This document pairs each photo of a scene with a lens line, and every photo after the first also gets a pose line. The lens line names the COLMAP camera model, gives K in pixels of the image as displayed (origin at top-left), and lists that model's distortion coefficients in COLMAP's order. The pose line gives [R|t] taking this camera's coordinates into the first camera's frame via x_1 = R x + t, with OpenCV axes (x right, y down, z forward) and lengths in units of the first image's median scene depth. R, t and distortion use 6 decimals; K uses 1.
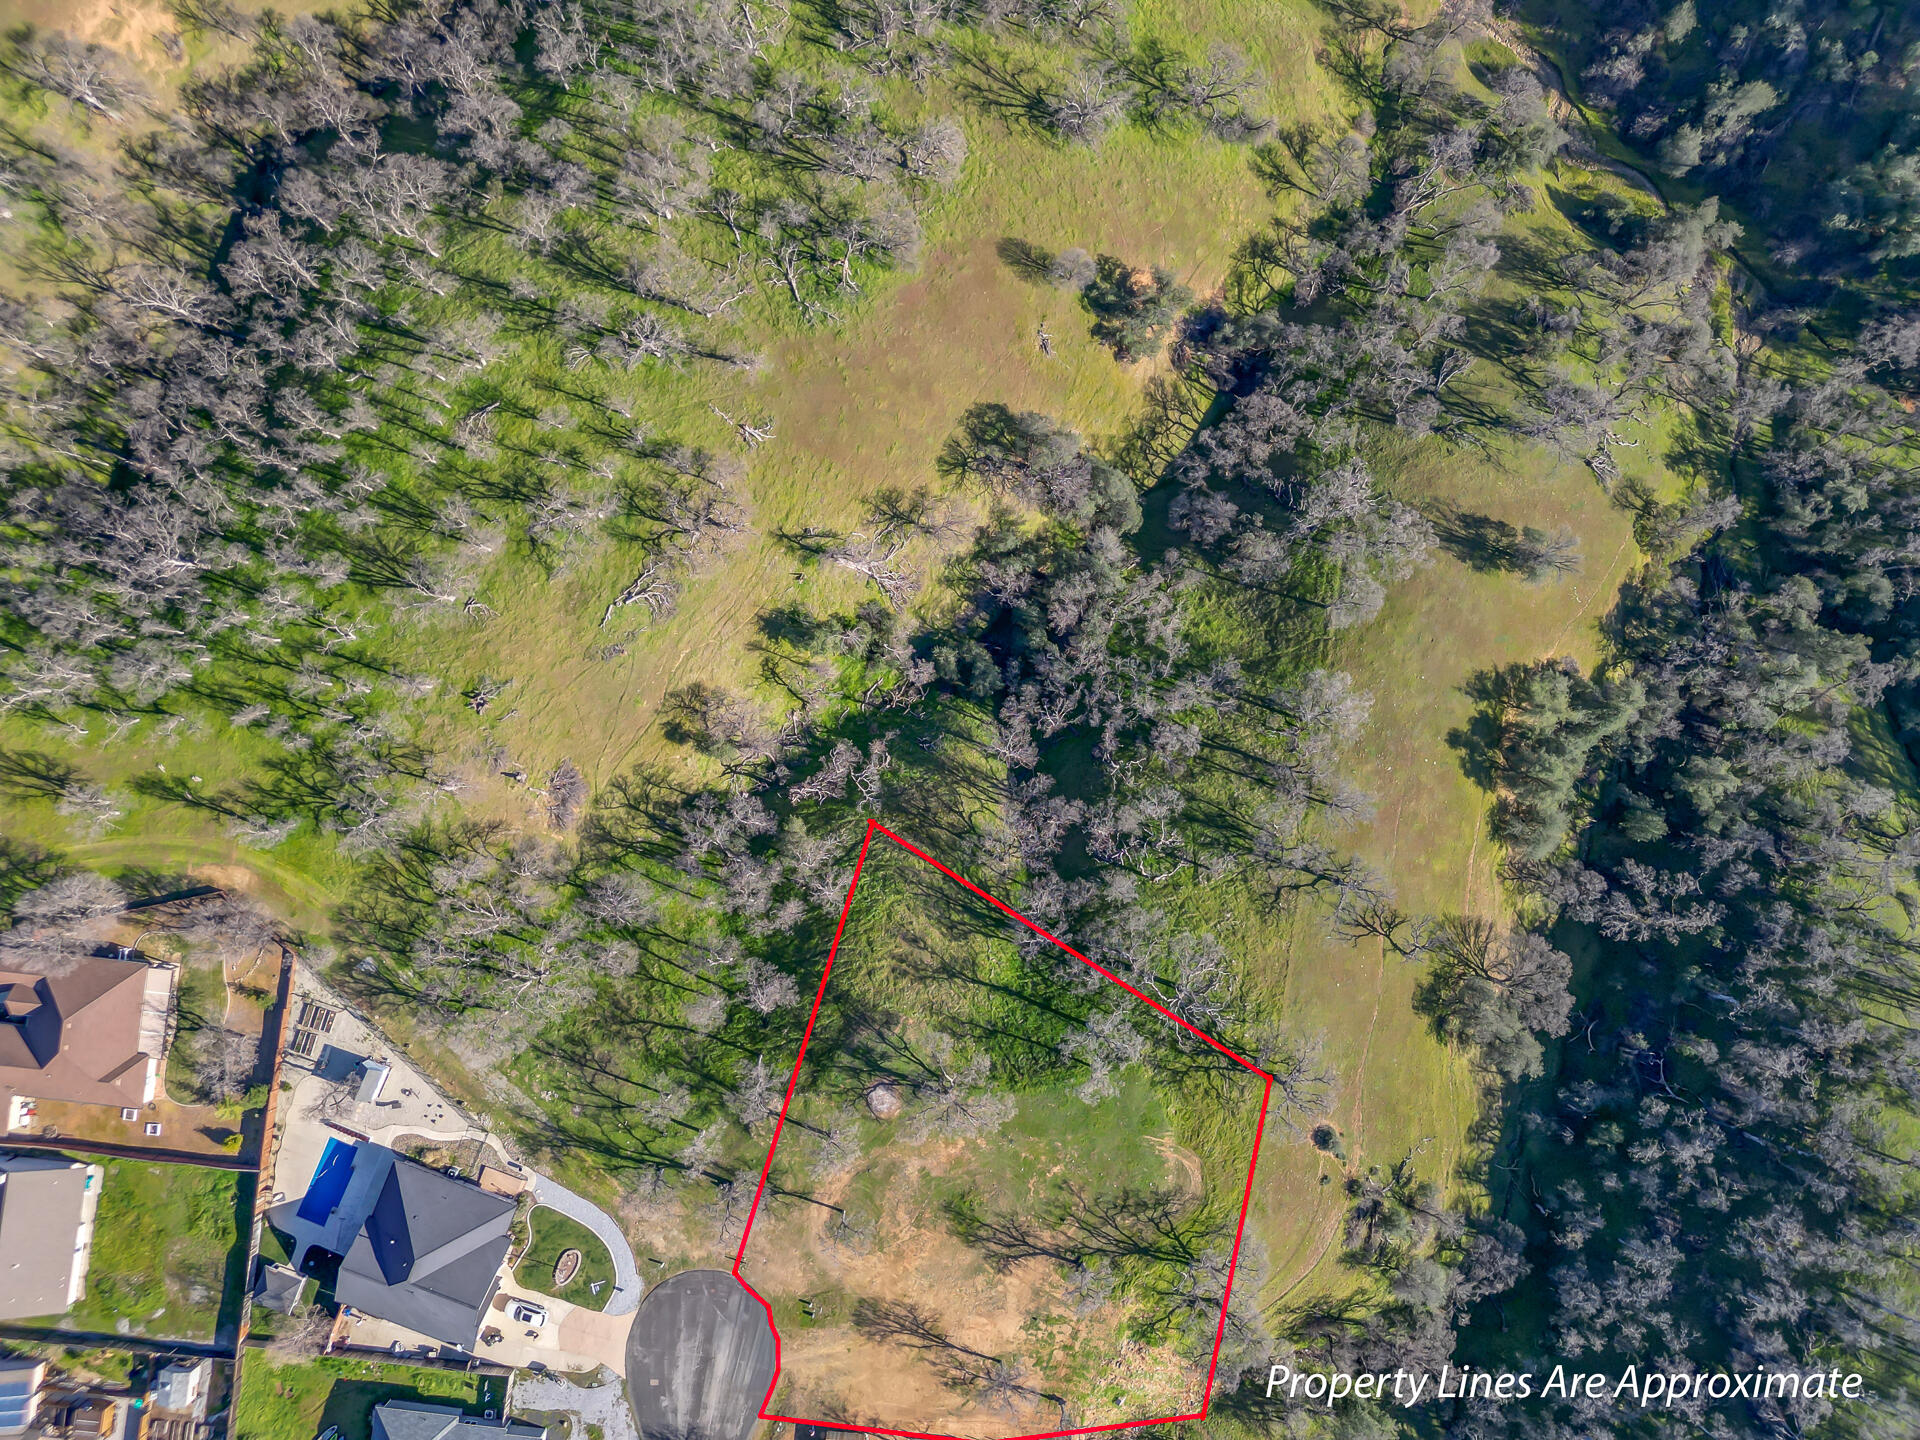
lens RADIAL K [[1336.2, 0, 960.0], [0, 1336.2, 720.0], [0, 0, 1]] dist [0.077368, -0.072013]
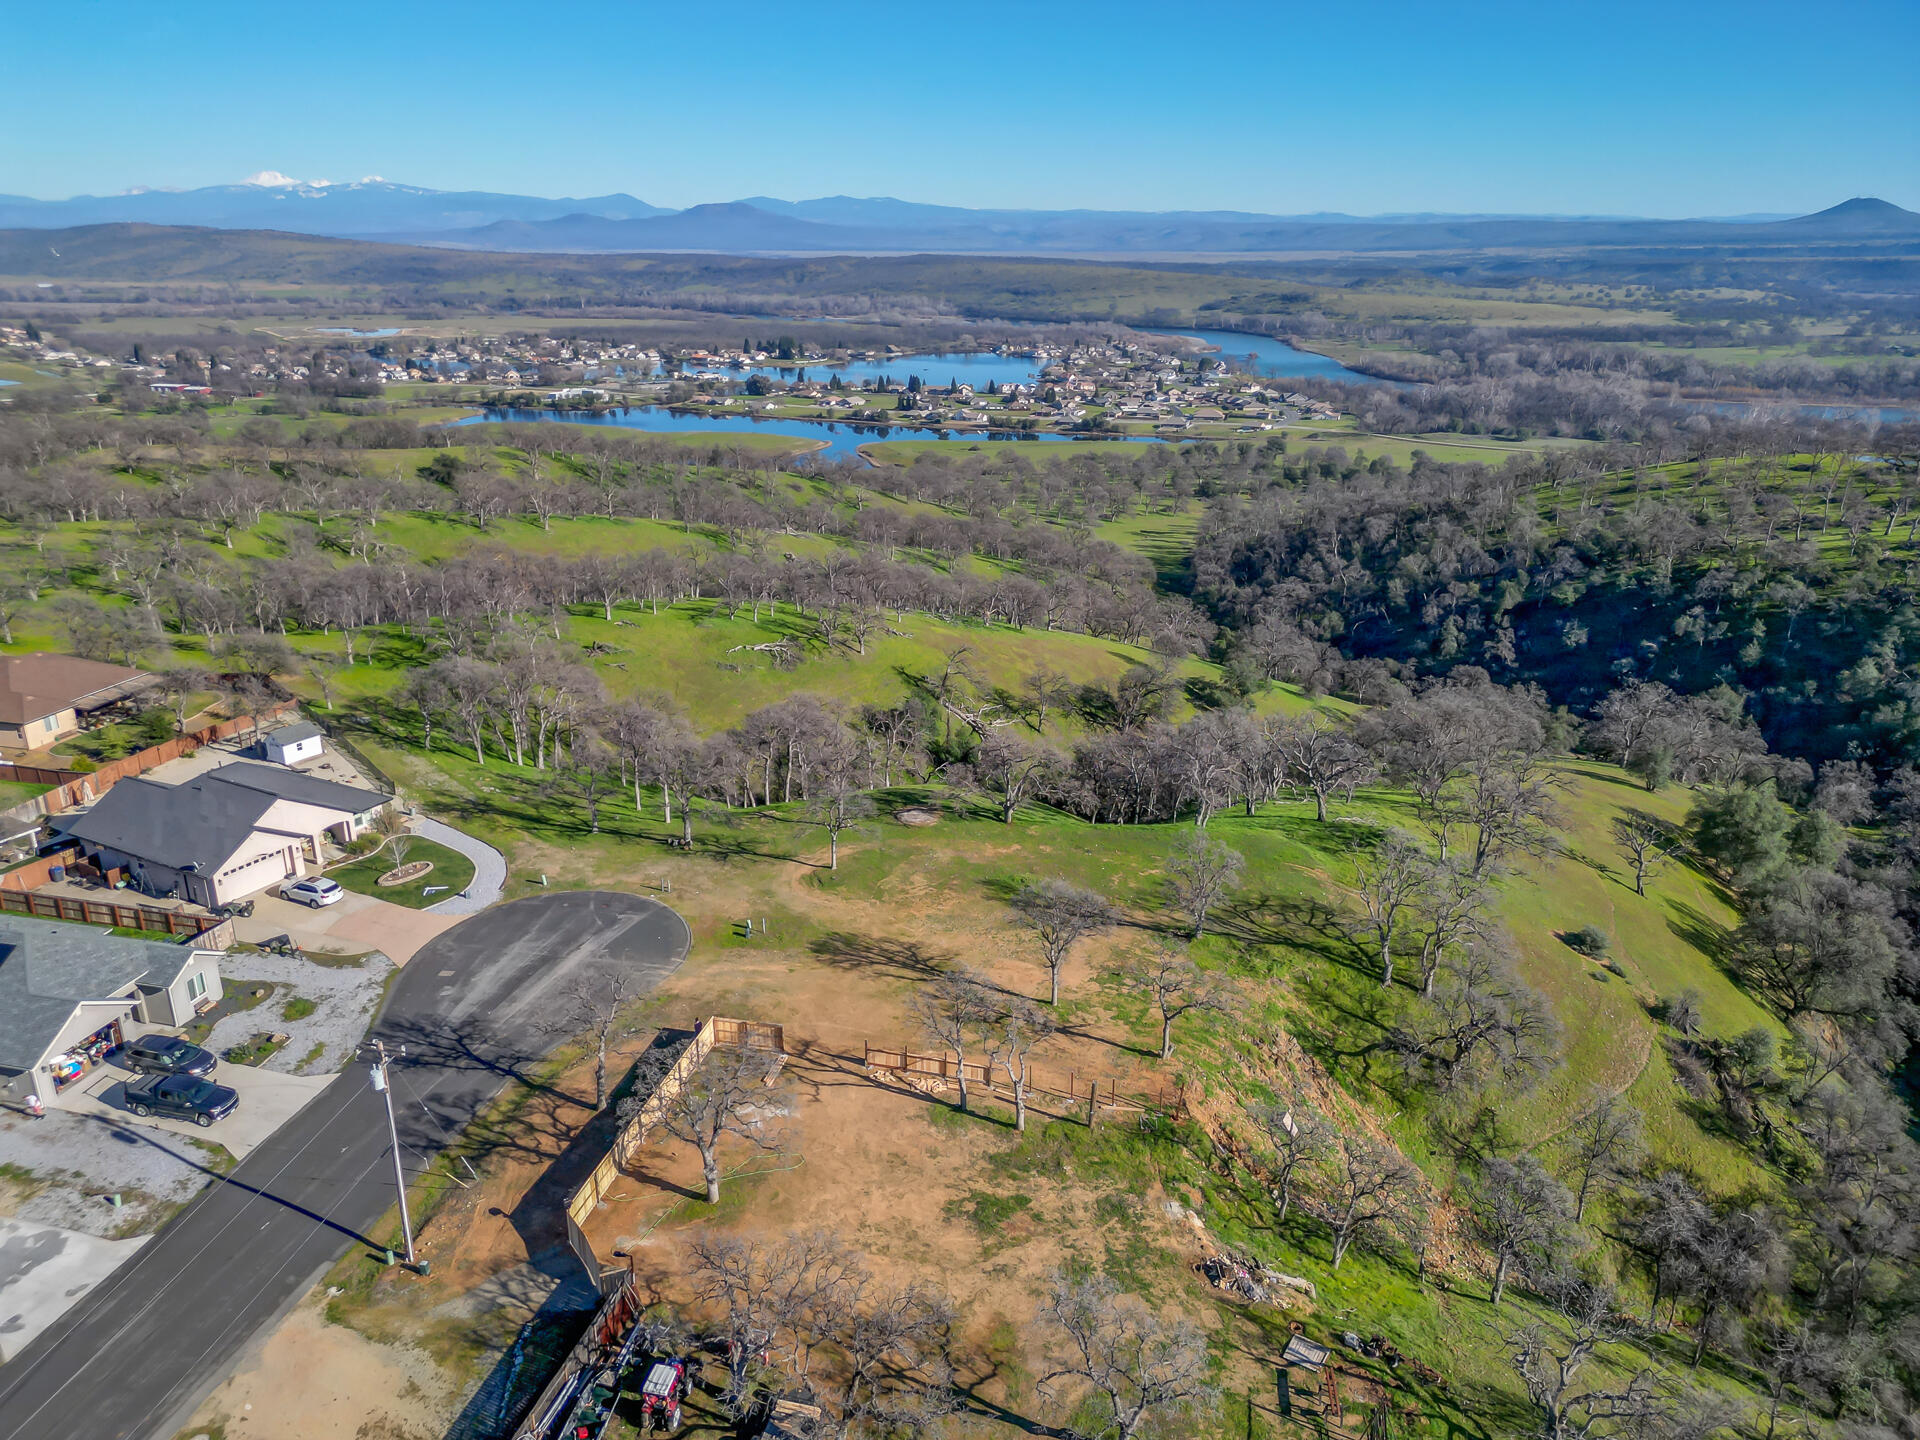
lens RADIAL K [[1336.2, 0, 960.0], [0, 1336.2, 720.0], [0, 0, 1]] dist [0.077368, -0.072013]
pose [[0.990819, 0.044741, -0.127580, 0.057199], [-0.135148, 0.353406, -0.925656, 0.943055], [0.003673, 0.934399, 0.356208, 0.693874]]
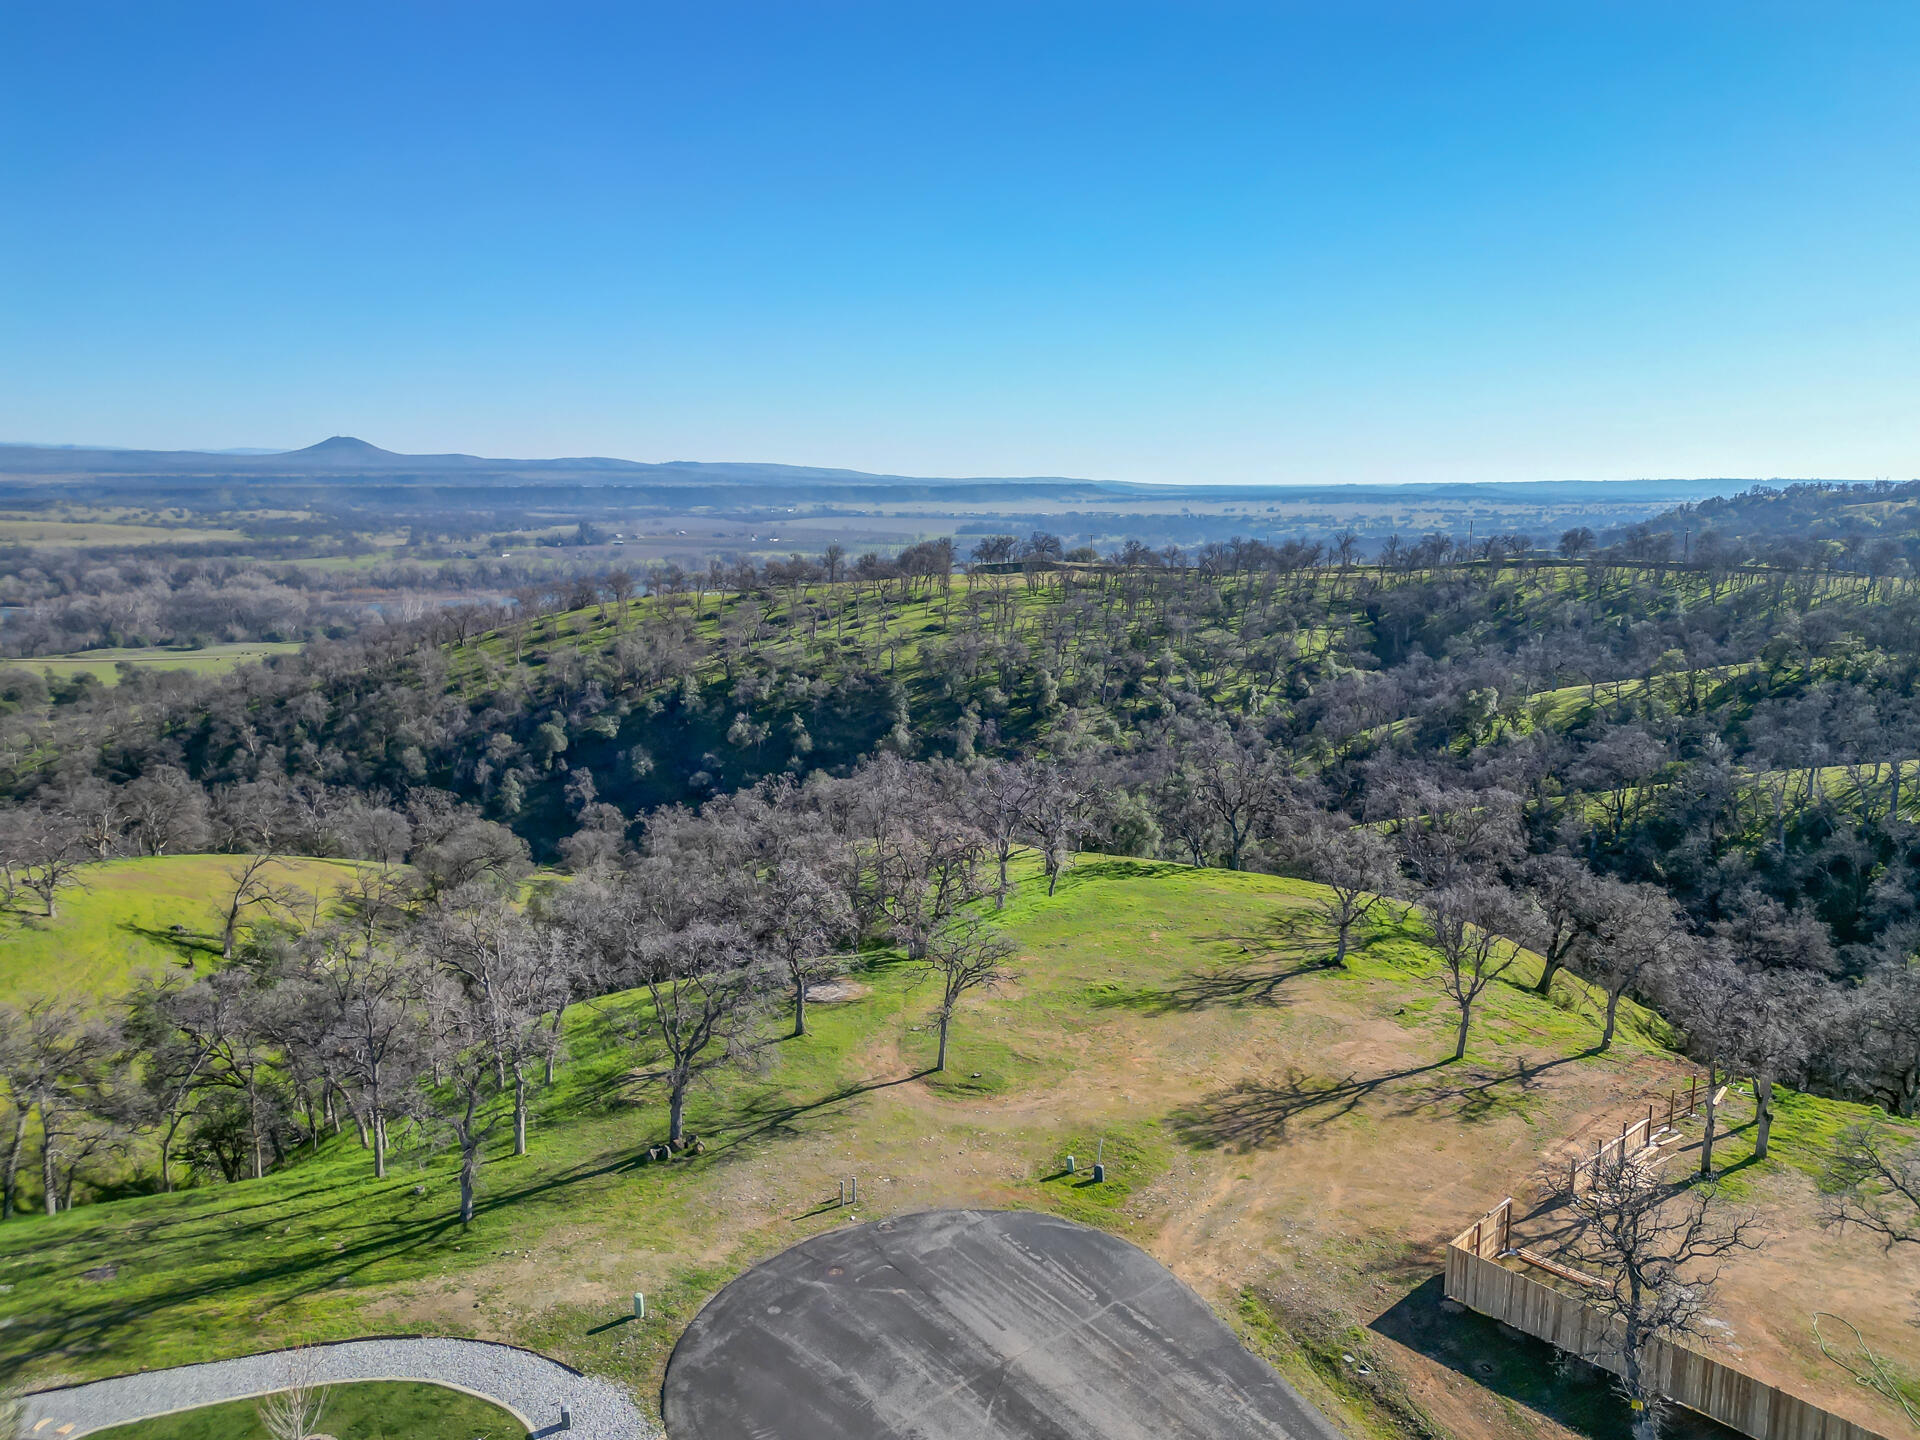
lens RADIAL K [[1354.8, 0, 957.3], [0, 1354.8, 722.3], [0, 0, 1]] dist [0.065735, -0.056594]
pose [[0.669821, -0.127272, 0.731534, -0.369113], [0.742114, 0.147422, -0.653860, 0.618851], [-0.024626, 0.980851, 0.193196, 0.817460]]
